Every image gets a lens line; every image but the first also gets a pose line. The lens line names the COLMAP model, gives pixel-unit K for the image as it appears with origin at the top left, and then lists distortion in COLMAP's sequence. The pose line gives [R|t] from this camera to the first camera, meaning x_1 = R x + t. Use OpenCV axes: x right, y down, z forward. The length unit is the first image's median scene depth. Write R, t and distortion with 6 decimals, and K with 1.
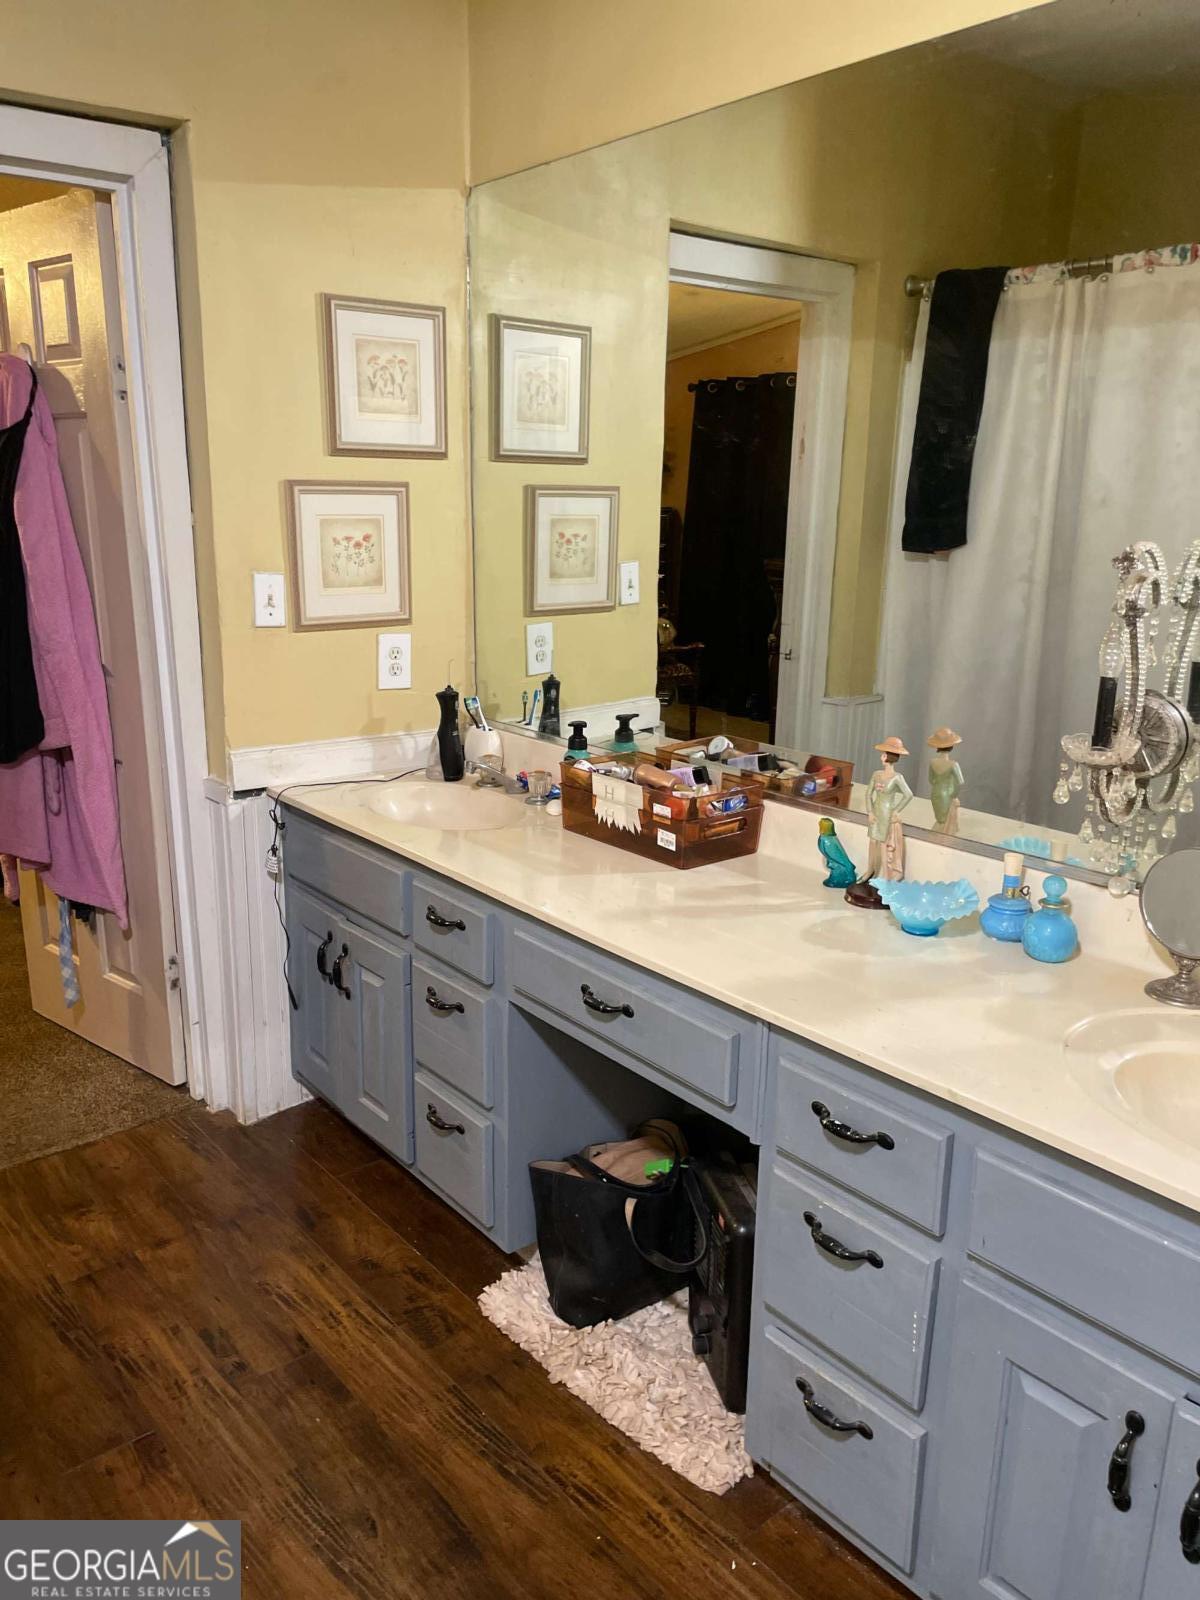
lens RADIAL K [[1206.3, 0, 592.1], [0, 1206.3, 805.6], [0, 0, 1]] dist [0.069052, -0.049590]
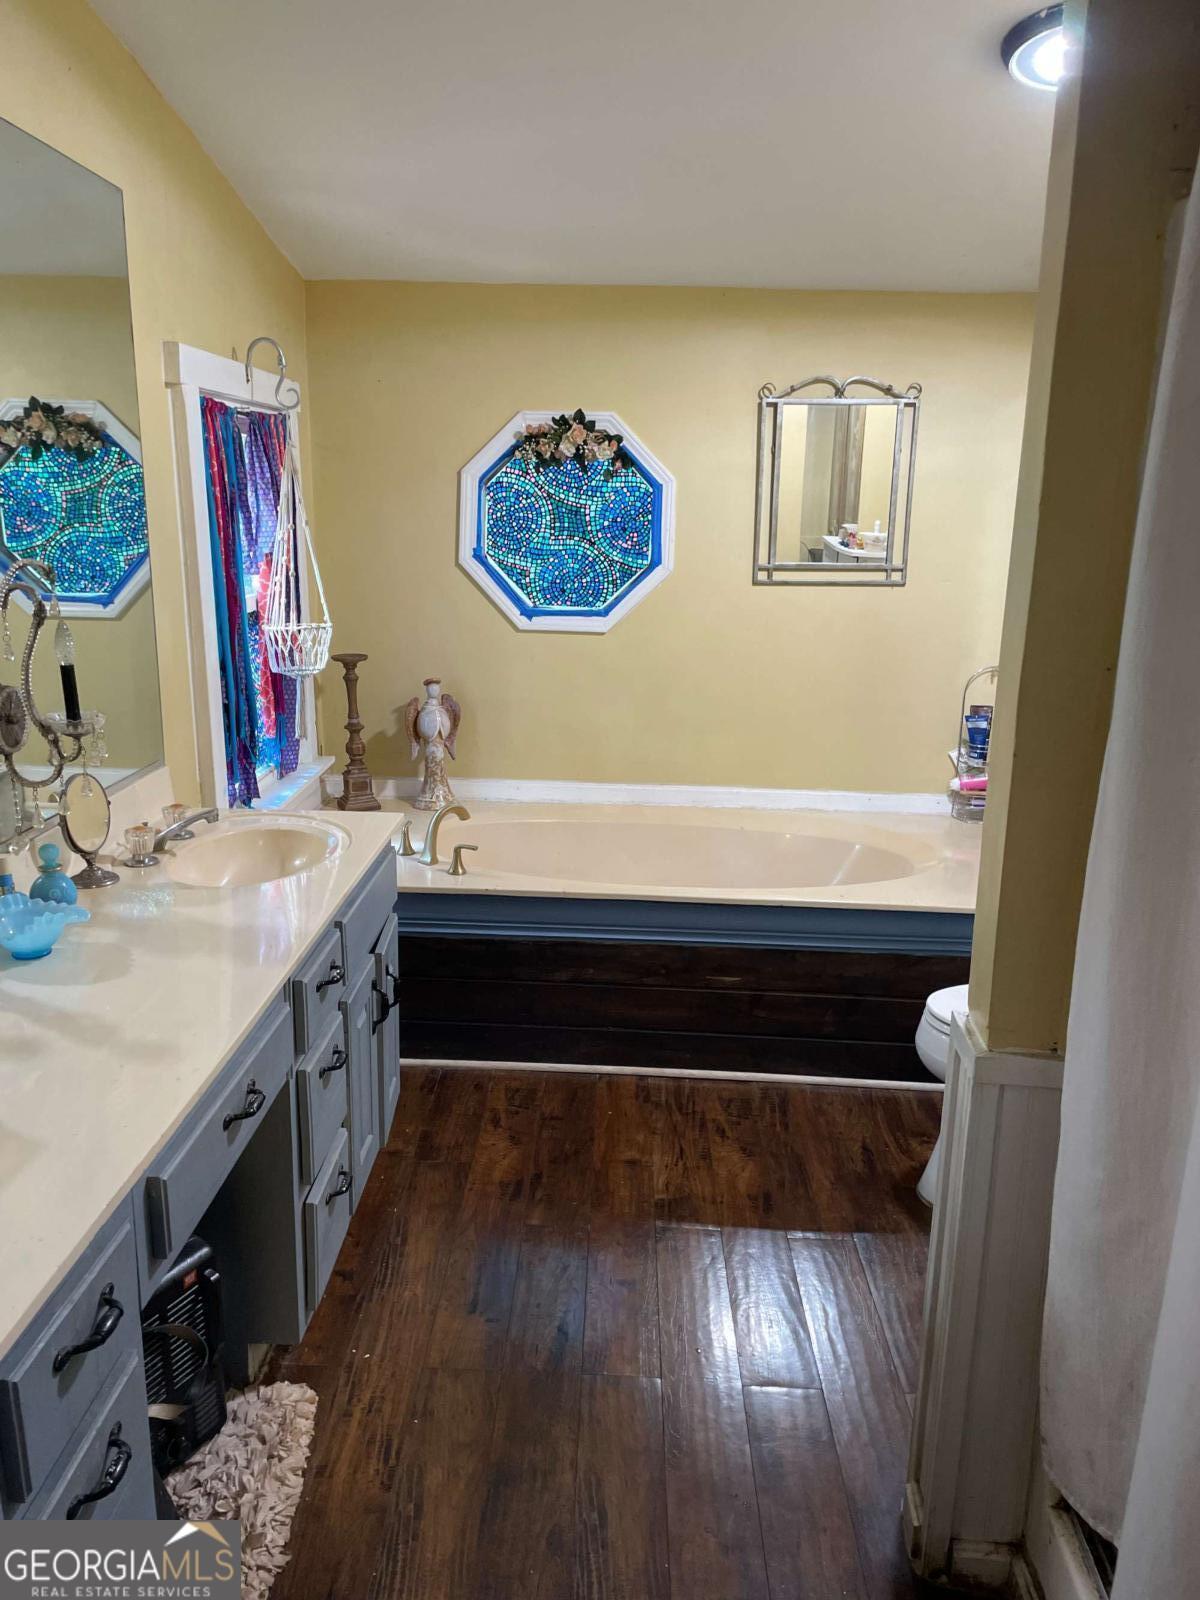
lens RADIAL K [[1206.3, 0, 595.5], [0, 1206.3, 802.1], [0, 0, 1]] dist [0.069052, -0.049590]
pose [[-0.744893, -0.187065, 0.640423, -0.712905], [0.139956, 0.894721, 0.424131, -0.378247], [-0.652340, 0.405563, -0.640290, 1.311802]]
